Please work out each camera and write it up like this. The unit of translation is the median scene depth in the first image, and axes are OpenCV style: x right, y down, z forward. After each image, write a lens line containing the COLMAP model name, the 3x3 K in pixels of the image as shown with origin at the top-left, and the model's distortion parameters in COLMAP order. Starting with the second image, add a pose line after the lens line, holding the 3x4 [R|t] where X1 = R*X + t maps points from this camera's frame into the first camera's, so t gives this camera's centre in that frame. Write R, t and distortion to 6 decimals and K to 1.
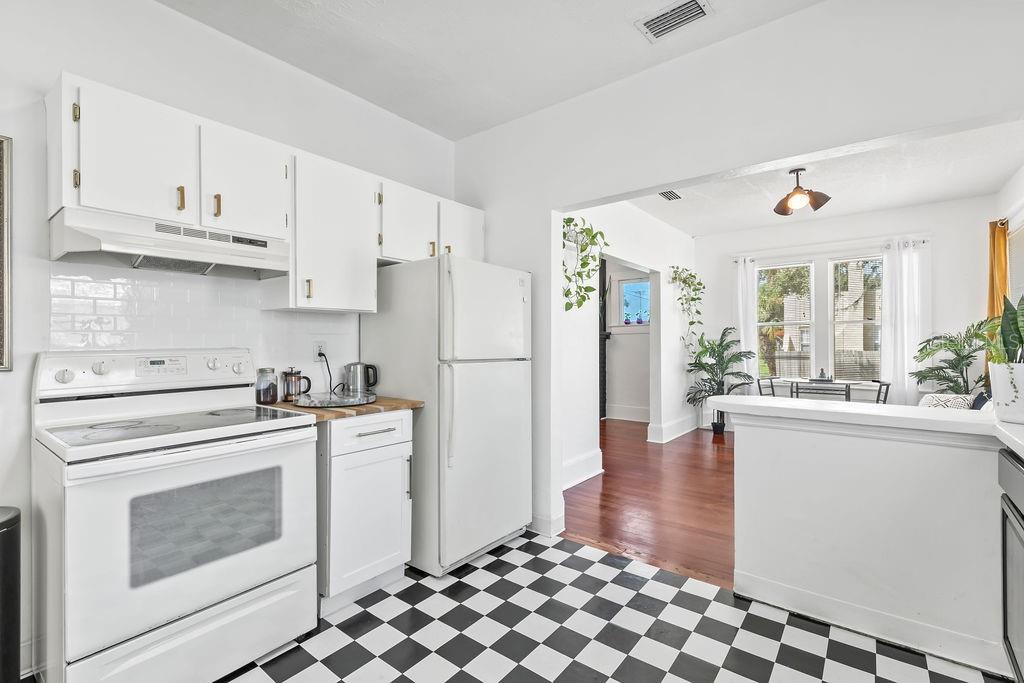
lens RADIAL K [[463.7, 0, 520.4], [0, 463.7, 339.9], [0, 0, 1]] dist [0.014570, -0.002094]
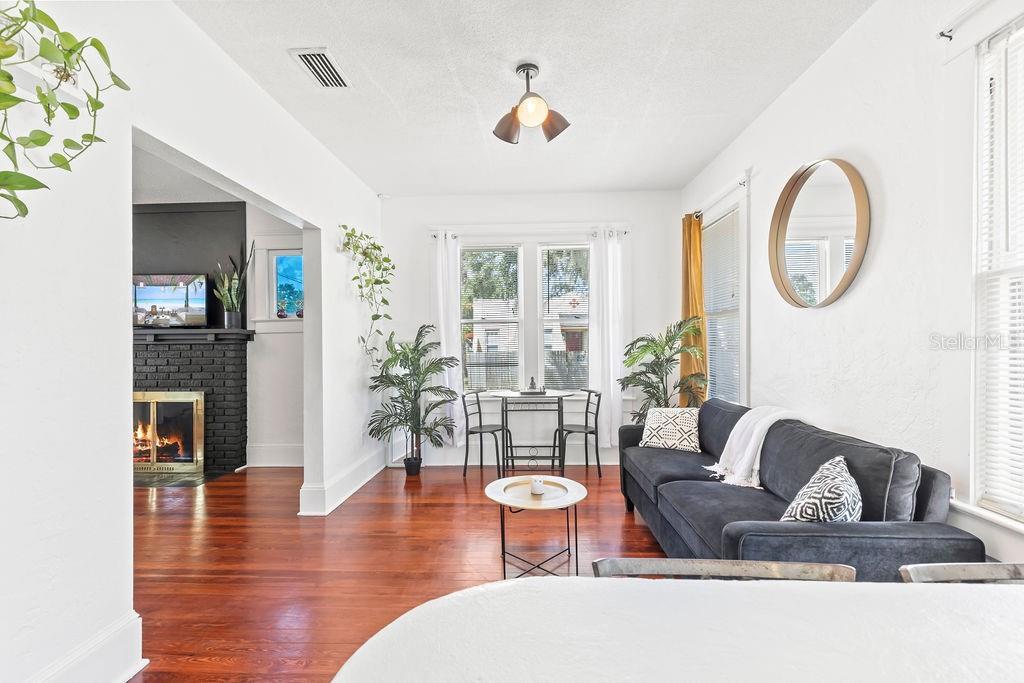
lens RADIAL K [[463.7, 0, 514.5], [0, 463.7, 341.0], [0, 0, 1]] dist [0.014570, -0.002094]
pose [[0.817167, -0.000811, 0.576400, 0.210184], [0.001526, 0.999999, -0.000757, -0.000894], [-0.576398, 0.001498, 0.817167, 0.482025]]
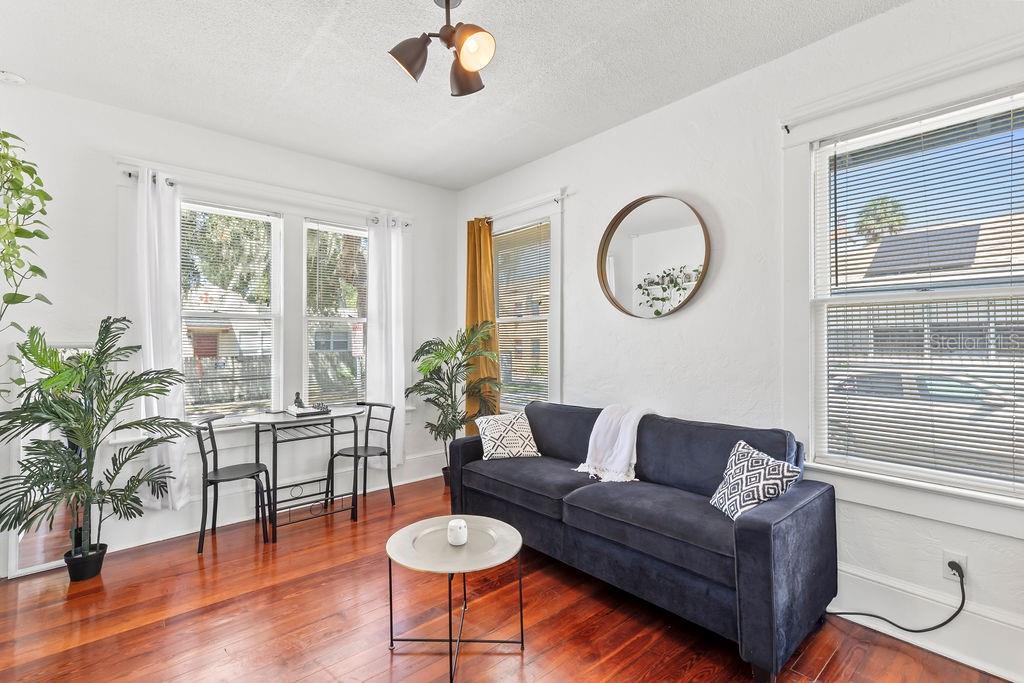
lens RADIAL K [[463.7, 0, 512.6], [0, 463.7, 335.8], [0, 0, 1]] dist [0.014570, -0.002094]
pose [[0.198988, 0.020138, 0.979795, 0.135335], [-0.002033, 0.999795, -0.020136, -0.001601], [-0.980000, 0.002014, 0.198988, 0.808431]]
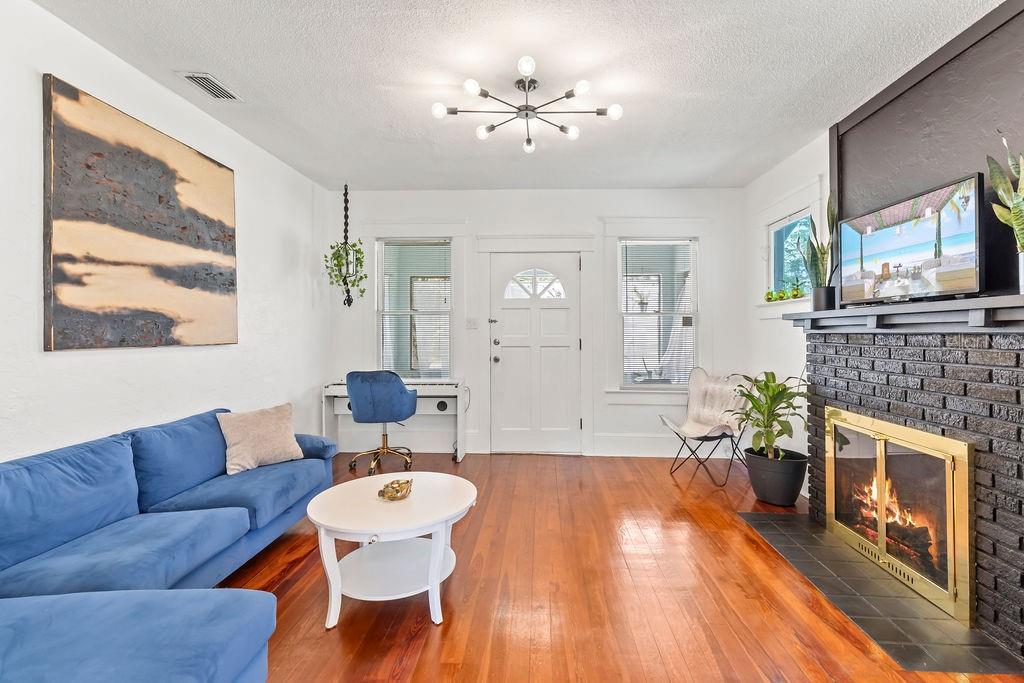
lens RADIAL K [[463.7, 0, 521.1], [0, 463.7, 326.5], [0, 0, 1]] dist [0.014570, -0.002094]
pose [[0.575027, -0.009319, -0.818081, 0.378609], [0.006647, 0.999955, -0.006718, -0.003709], [0.818108, -0.001575, 0.575063, 1.146657]]
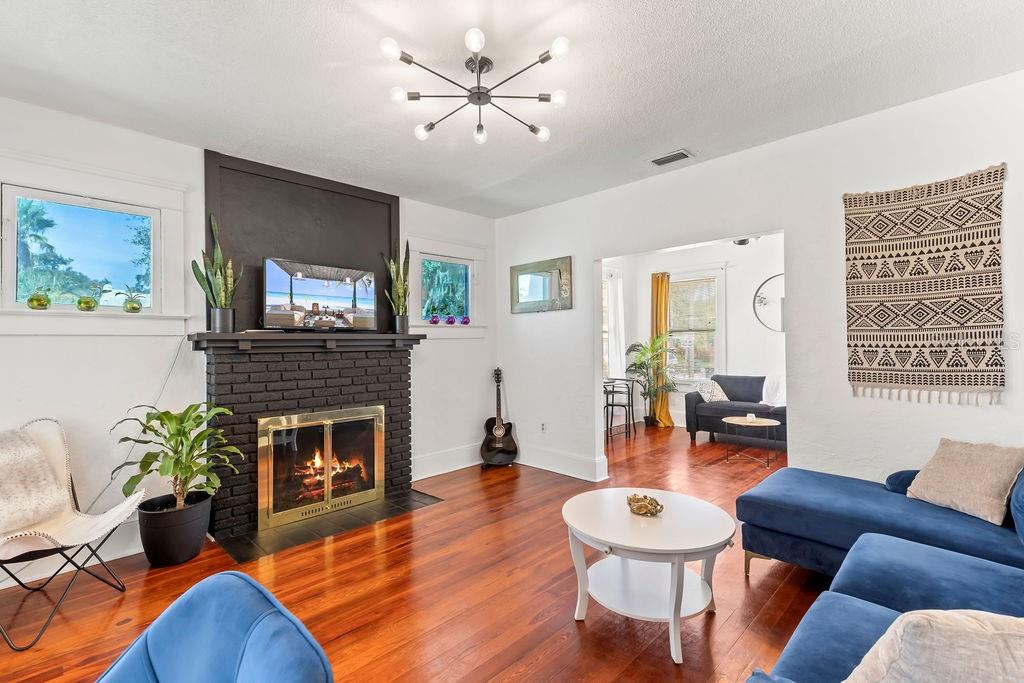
lens RADIAL K [[463.7, 0, 510.7], [0, 463.7, 339.6], [0, 0, 1]] dist [0.014570, -0.002094]
pose [[0.121315, 0.013759, 0.992519, -0.687856], [0.006505, 0.999871, -0.014656, -0.003447], [-0.992593, 0.008234, 0.121210, 1.423184]]
